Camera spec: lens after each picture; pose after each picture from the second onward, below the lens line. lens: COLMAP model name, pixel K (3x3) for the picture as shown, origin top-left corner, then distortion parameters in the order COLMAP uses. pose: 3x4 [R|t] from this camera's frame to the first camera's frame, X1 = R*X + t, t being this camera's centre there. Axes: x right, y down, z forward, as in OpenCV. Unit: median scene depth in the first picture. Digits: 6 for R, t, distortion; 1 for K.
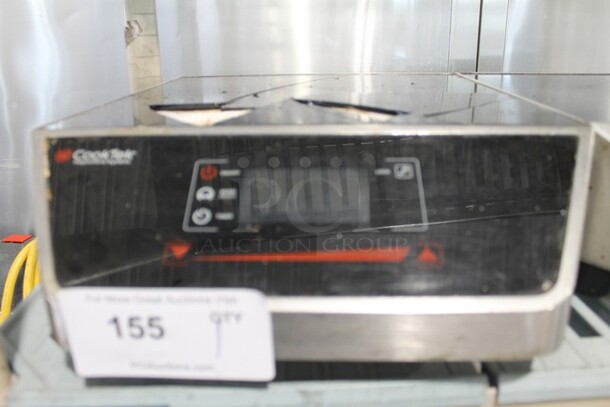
lens RADIAL K [[504.5, 0, 305.0], [0, 504.5, 203.5], [0, 0, 1]] dist [-0.157621, 0.125093]
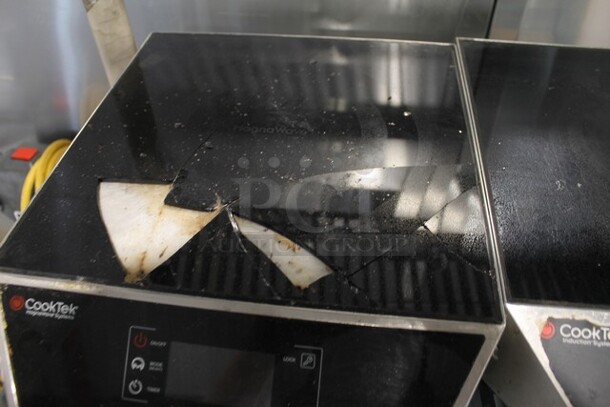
lens RADIAL K [[504.5, 0, 305.0], [0, 504.5, 203.5], [0, 0, 1]] dist [-0.157621, 0.125093]
pose [[0.996410, 0.056544, -0.063015, 0.242059], [-0.023183, 0.898058, 0.439266, -0.868334], [0.081429, -0.436228, 0.896144, 0.166535]]
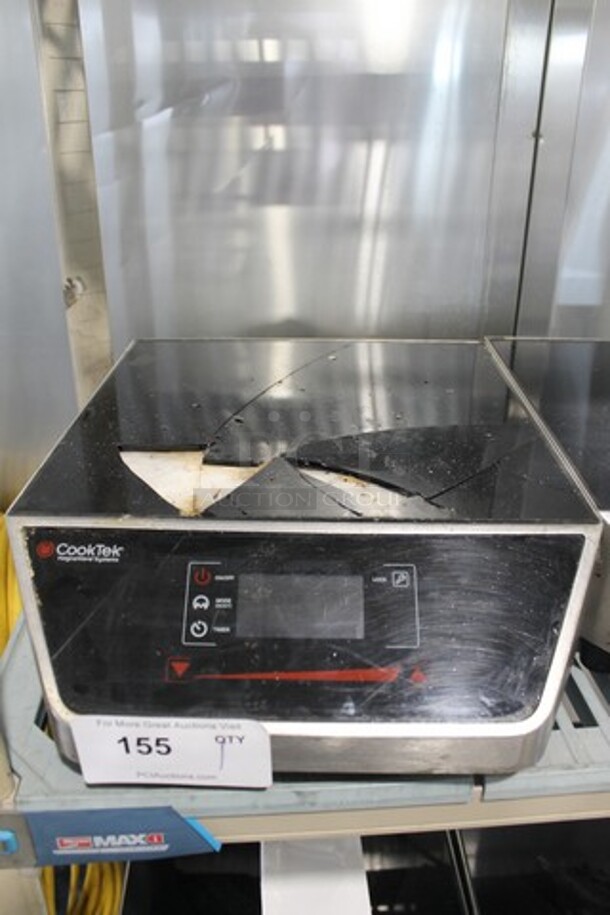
lens RADIAL K [[756.8, 0, 301.9], [0, 756.8, 465.1], [0, 0, 1]] dist [-0.157621, 0.125093]
pose [[0.999706, 0.006415, 0.023372, -0.034730], [-0.009199, 0.992608, 0.121014, -0.471378], [-0.022423, -0.121194, 0.992376, -0.450017]]
